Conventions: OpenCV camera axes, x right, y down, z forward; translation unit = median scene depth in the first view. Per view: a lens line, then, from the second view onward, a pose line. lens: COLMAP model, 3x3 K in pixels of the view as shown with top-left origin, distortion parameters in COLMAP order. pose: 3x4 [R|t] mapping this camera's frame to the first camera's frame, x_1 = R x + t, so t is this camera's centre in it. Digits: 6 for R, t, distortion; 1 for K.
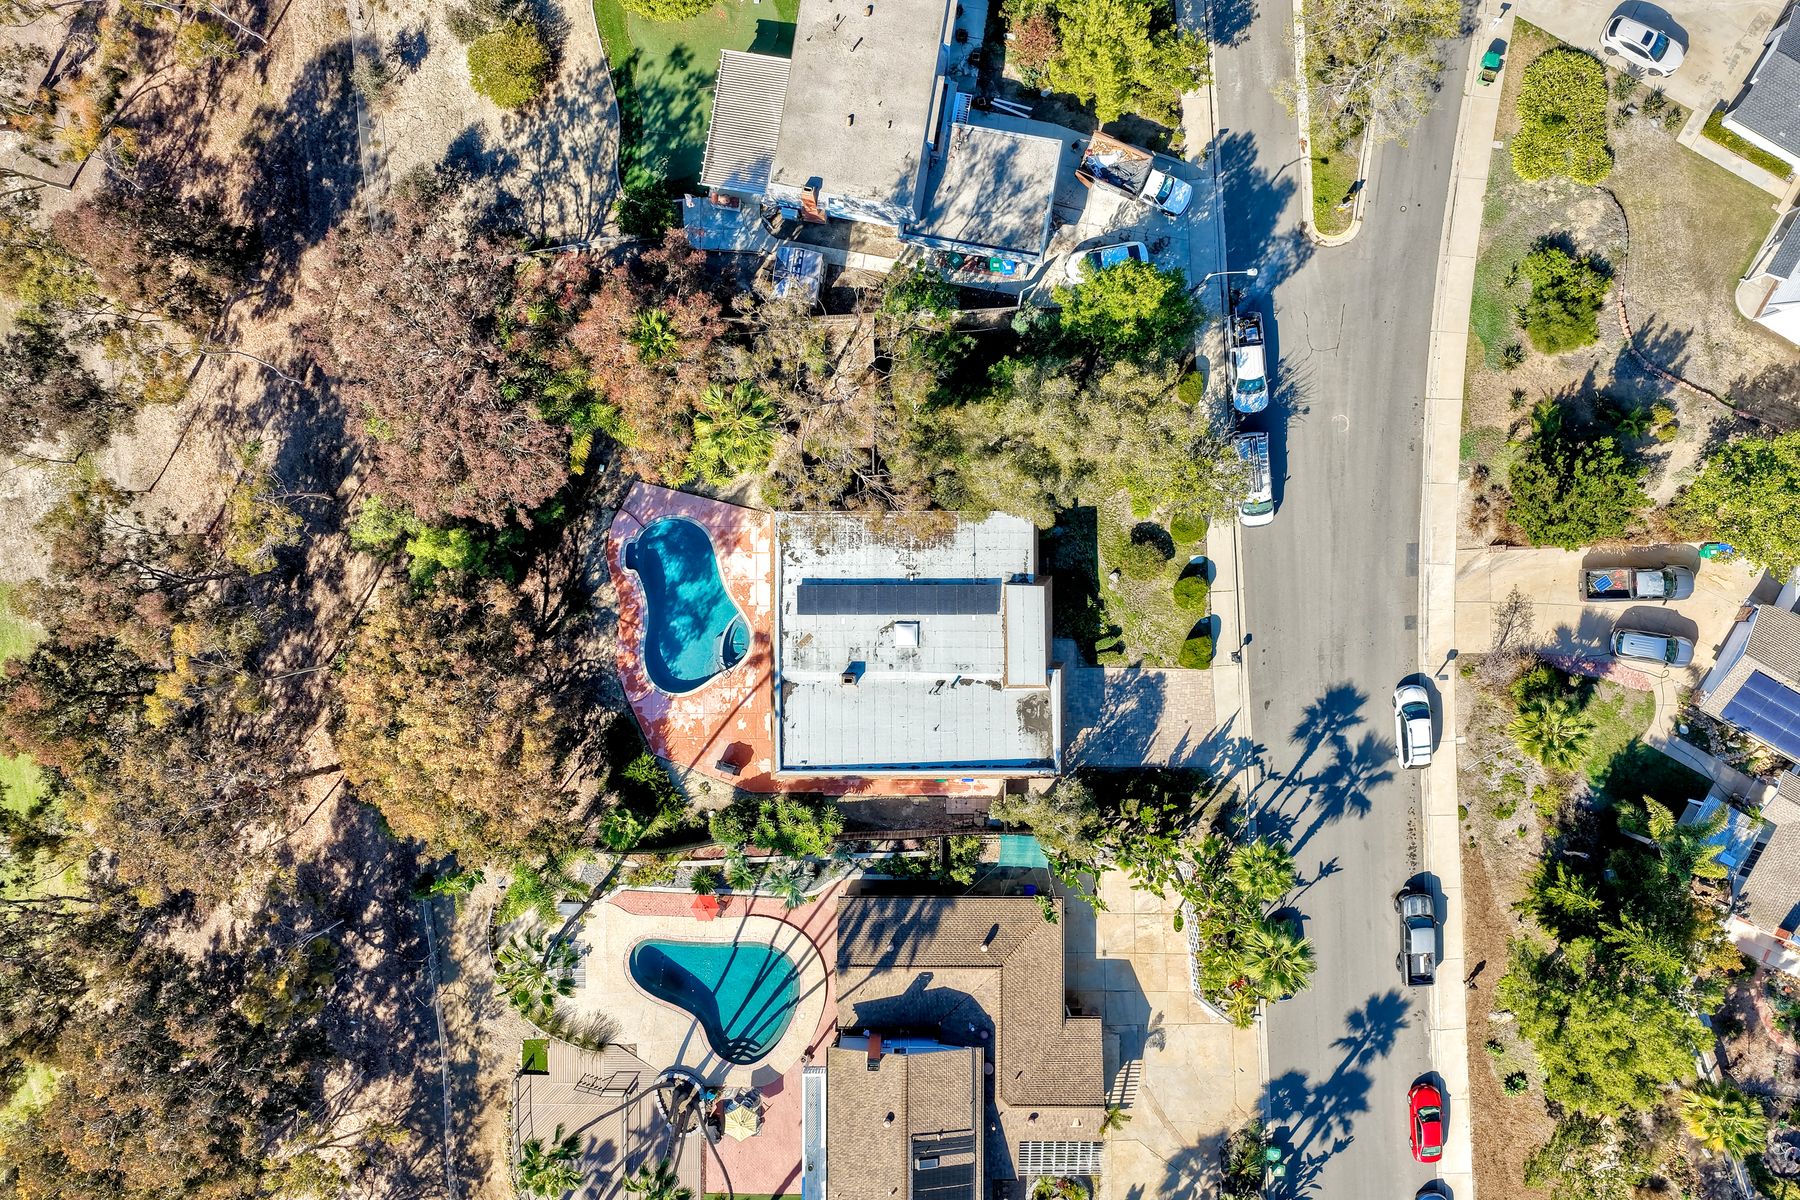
lens RADIAL K [[1493.9, 0, 886.3], [0, 1493.9, 592.1], [0, 0, 1]] dist [-0.002957, 0.011569]
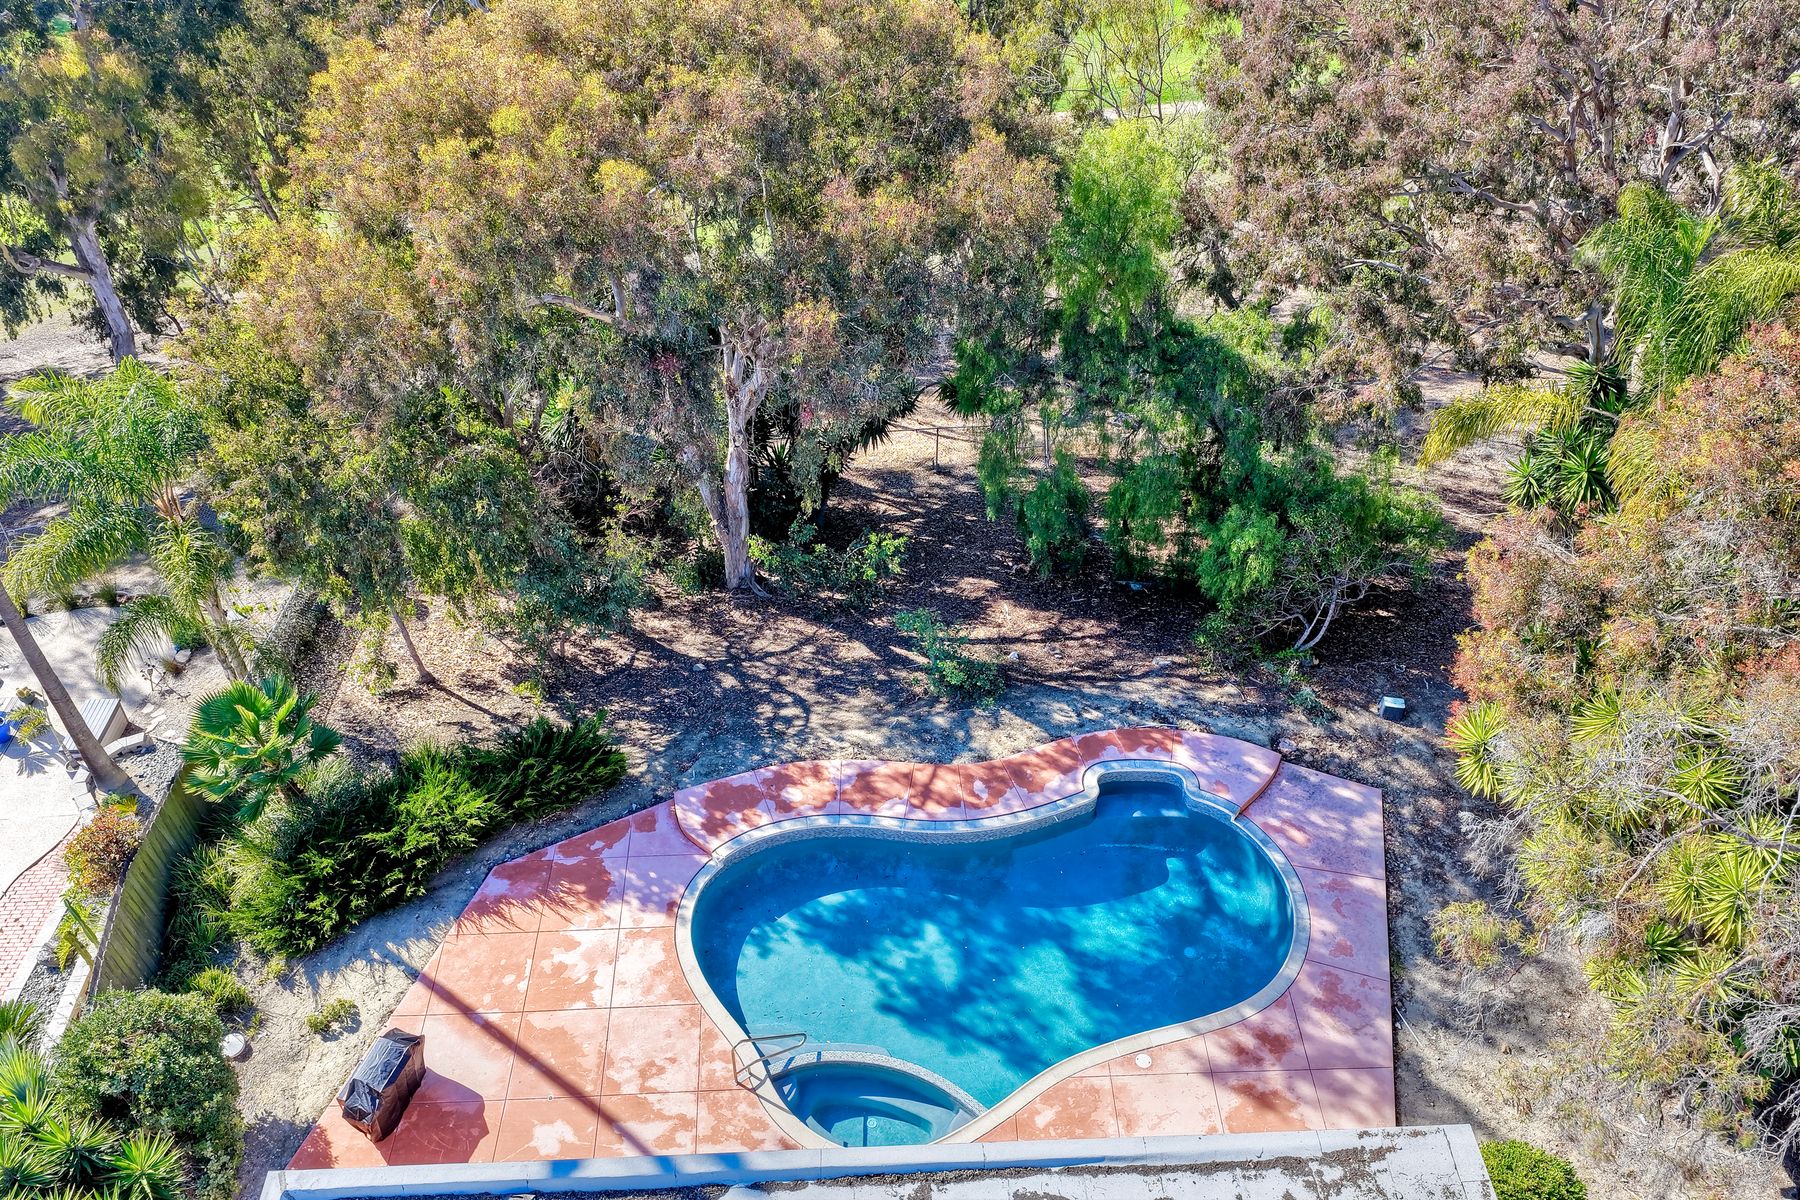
lens RADIAL K [[1493.9, 0, 886.3], [0, 1493.9, 592.1], [0, 0, 1]] dist [-0.002957, 0.011569]
pose [[0.029899, 0.662720, -0.748270, 0.034141], [-0.999450, 0.030574, -0.012856, 0.031789], [0.014358, 0.748243, 0.663269, 0.762678]]
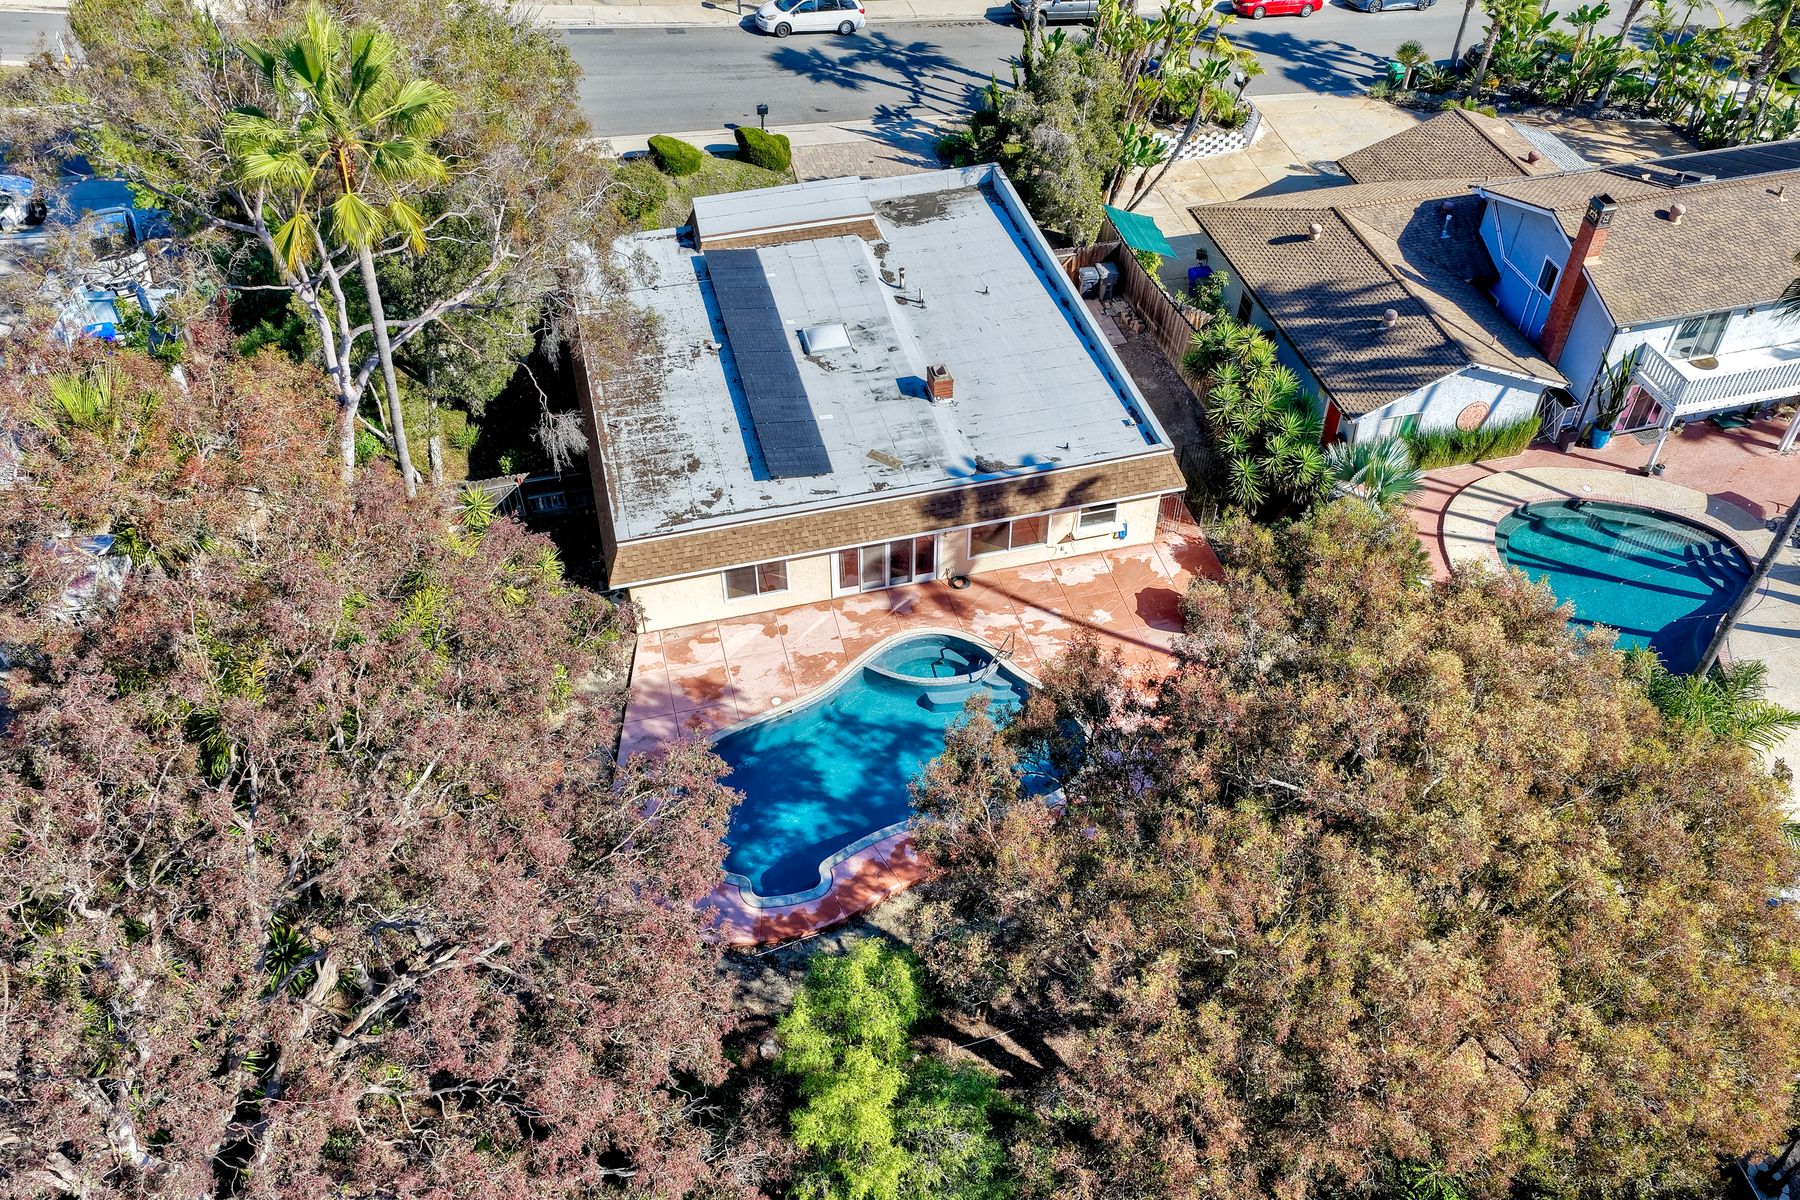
lens RADIAL K [[1493.9, 0, 886.3], [0, 1493.9, 592.1], [0, 0, 1]] dist [-0.002957, 0.011569]
pose [[-0.239453, -0.669158, 0.703484, -0.401157], [0.970897, -0.168449, 0.170246, -0.052737], [0.004580, 0.723777, 0.690019, 0.677300]]
